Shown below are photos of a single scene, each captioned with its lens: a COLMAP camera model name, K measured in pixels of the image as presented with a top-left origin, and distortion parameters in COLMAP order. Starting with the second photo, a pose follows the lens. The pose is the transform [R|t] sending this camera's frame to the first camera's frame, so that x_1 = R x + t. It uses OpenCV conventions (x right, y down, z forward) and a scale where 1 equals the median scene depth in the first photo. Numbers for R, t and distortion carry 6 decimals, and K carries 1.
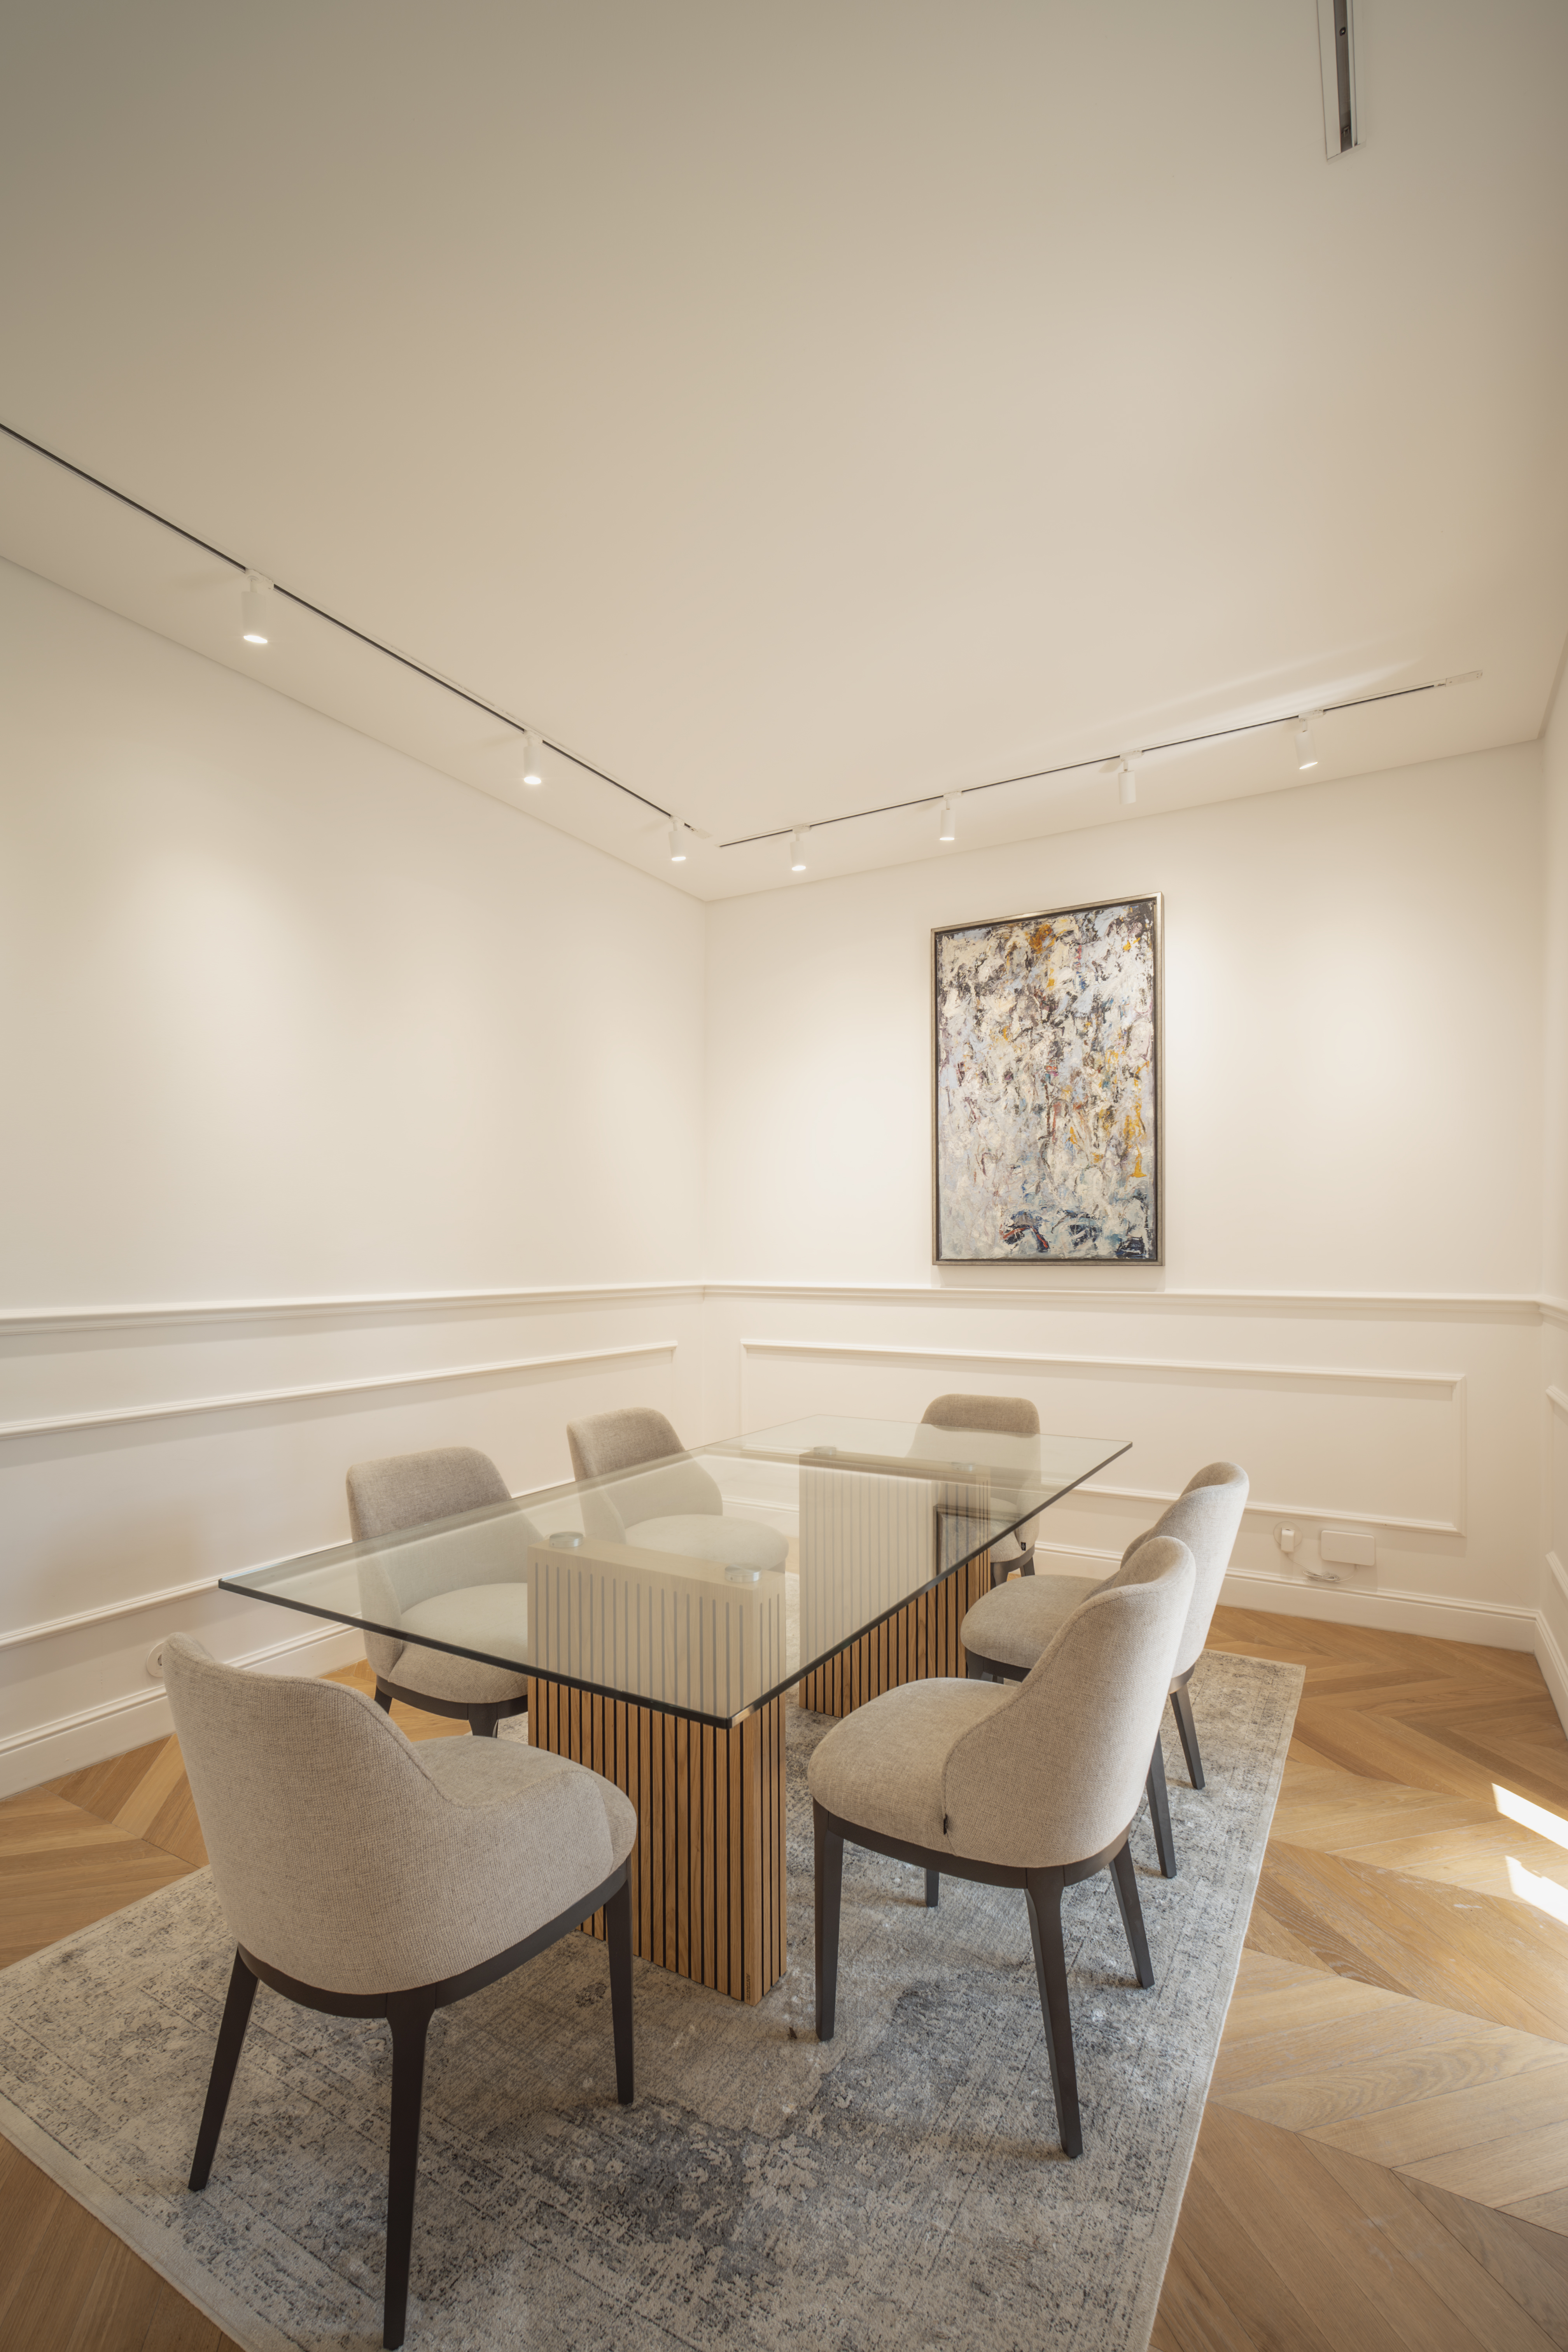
lens RADIAL K [[1049.6, 0, 790.1], [0, 1049.6, 1251.0], [0, 0, 1]] dist [-0.010025, 0.000417]
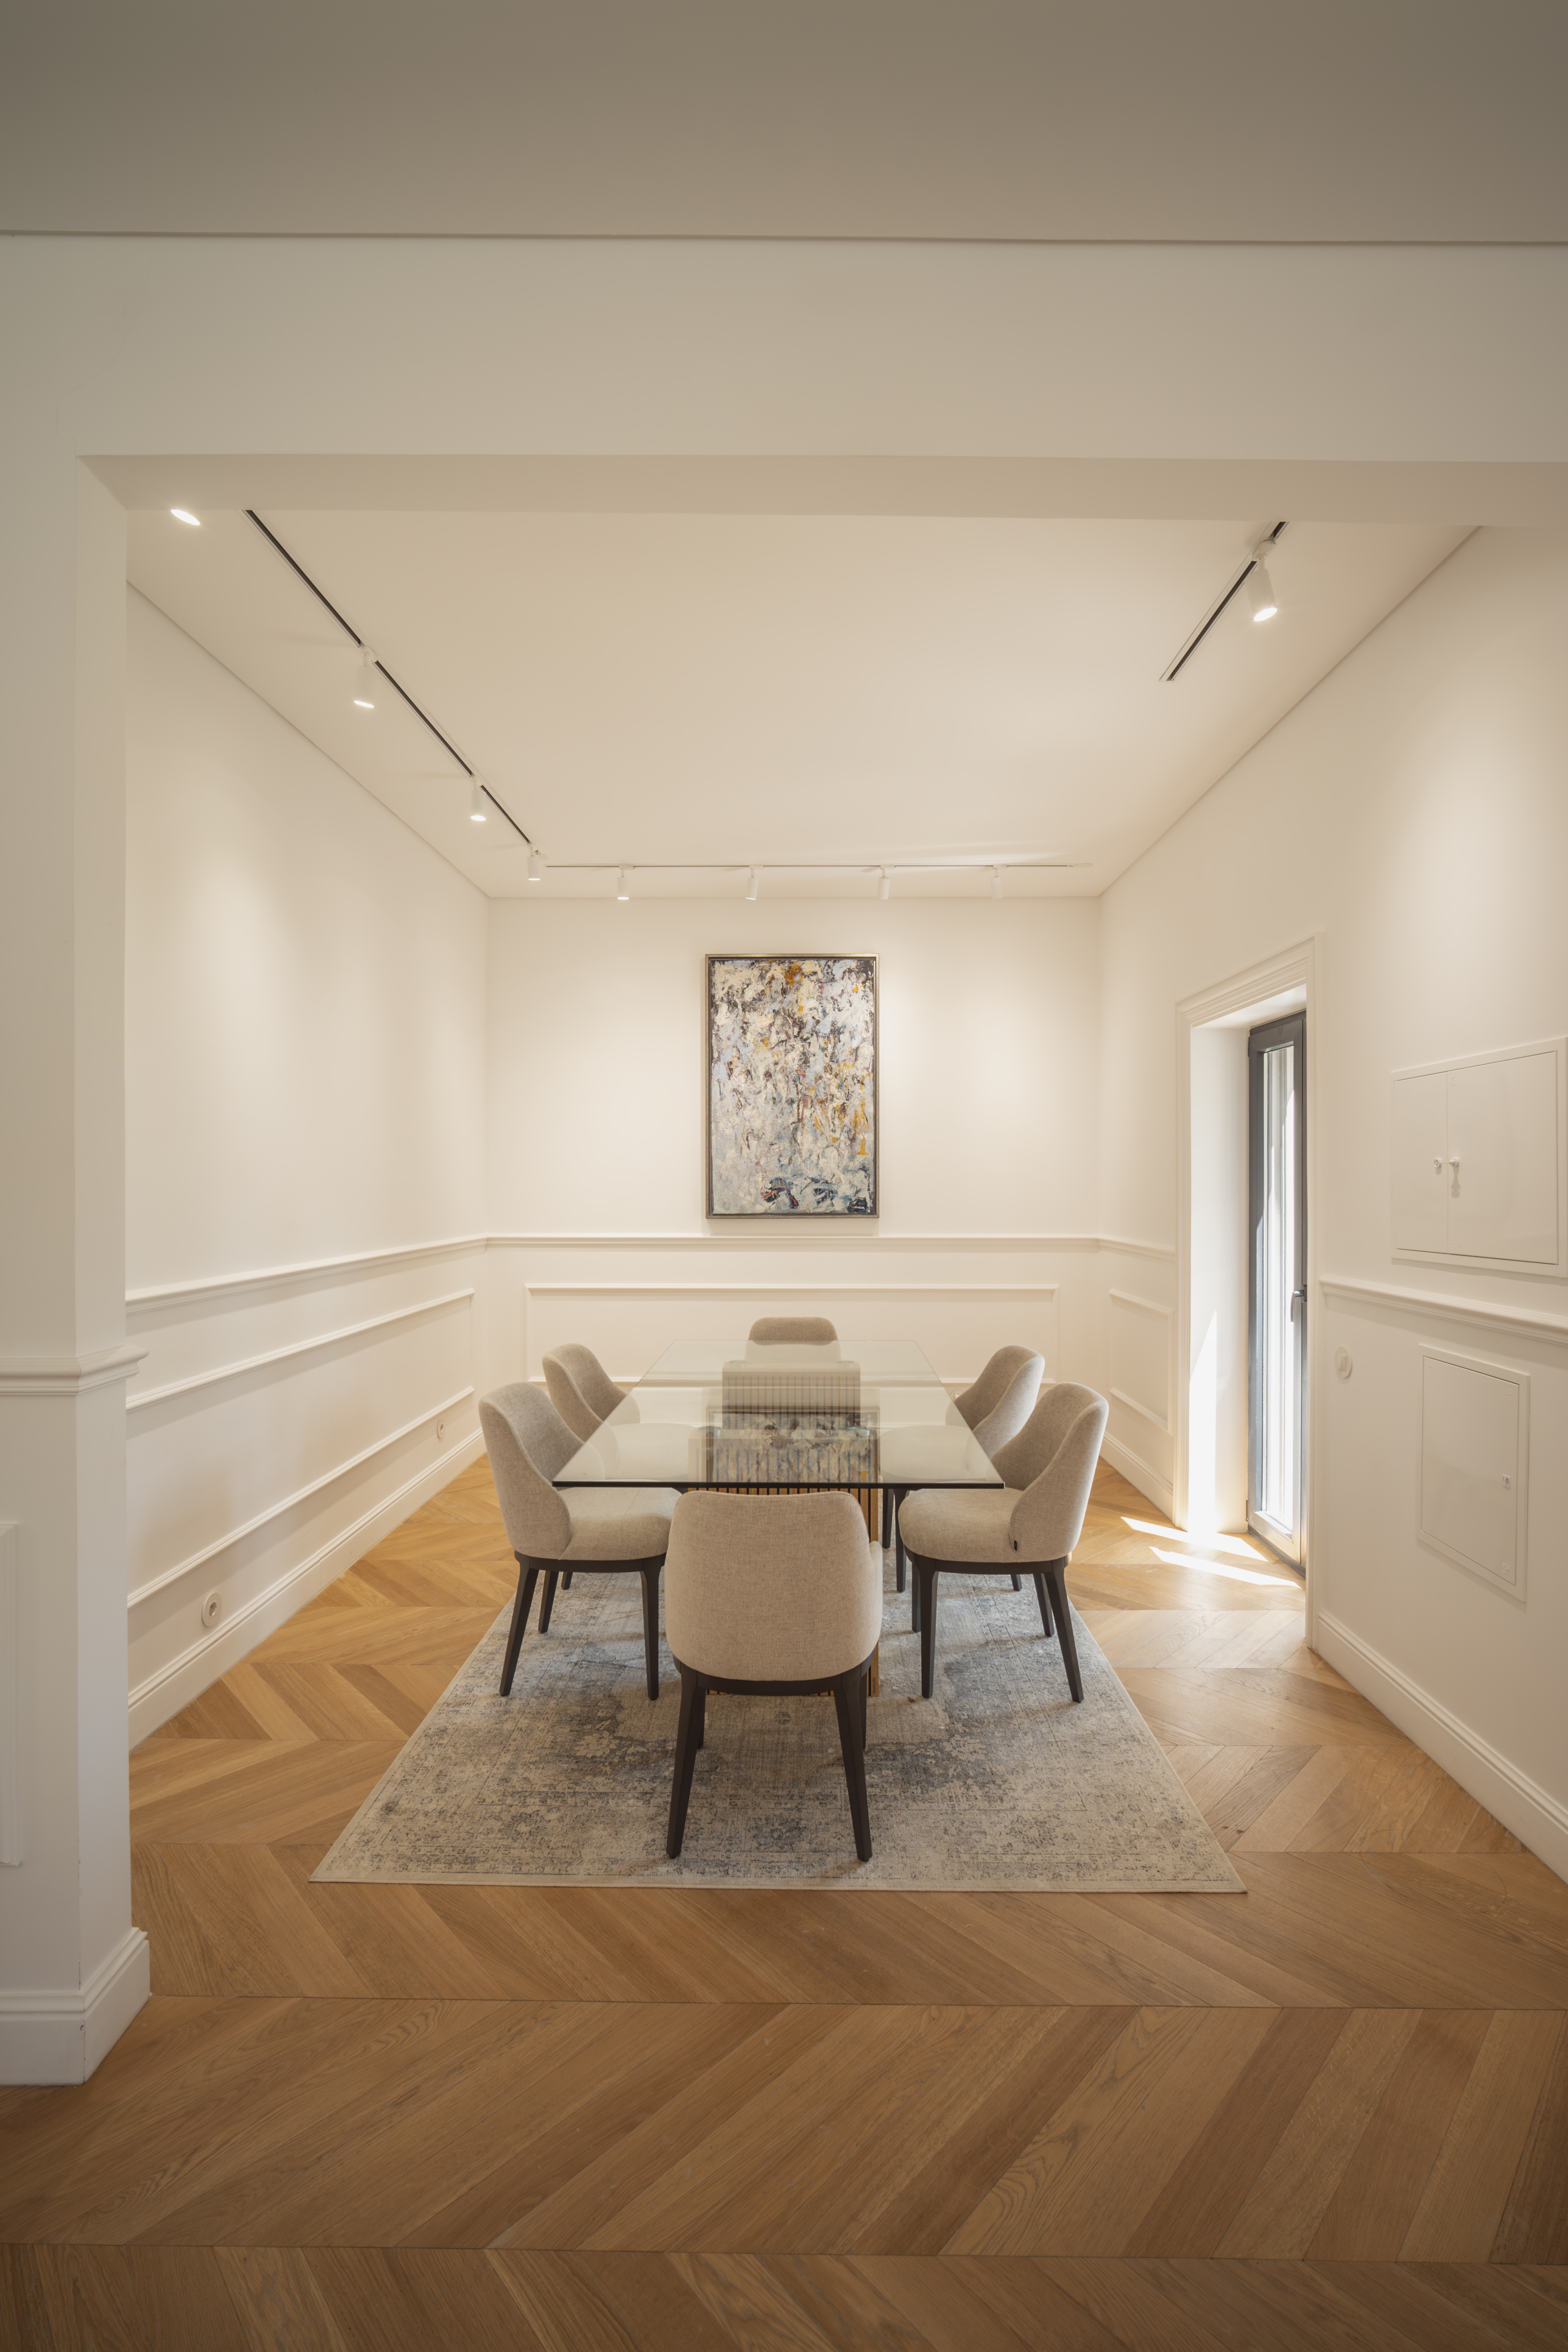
lens RADIAL K [[1019.7, 0, 787.2], [0, 1019.7, 1183.8], [0, 0, 1]] dist [-0.016625, 0.005654]
pose [[0.873581, -0.001469, 0.486677, -0.403909], [-0.000055, 0.999995, 0.003117, -0.034613], [-0.486679, -0.002749, 0.873576, -0.135967]]
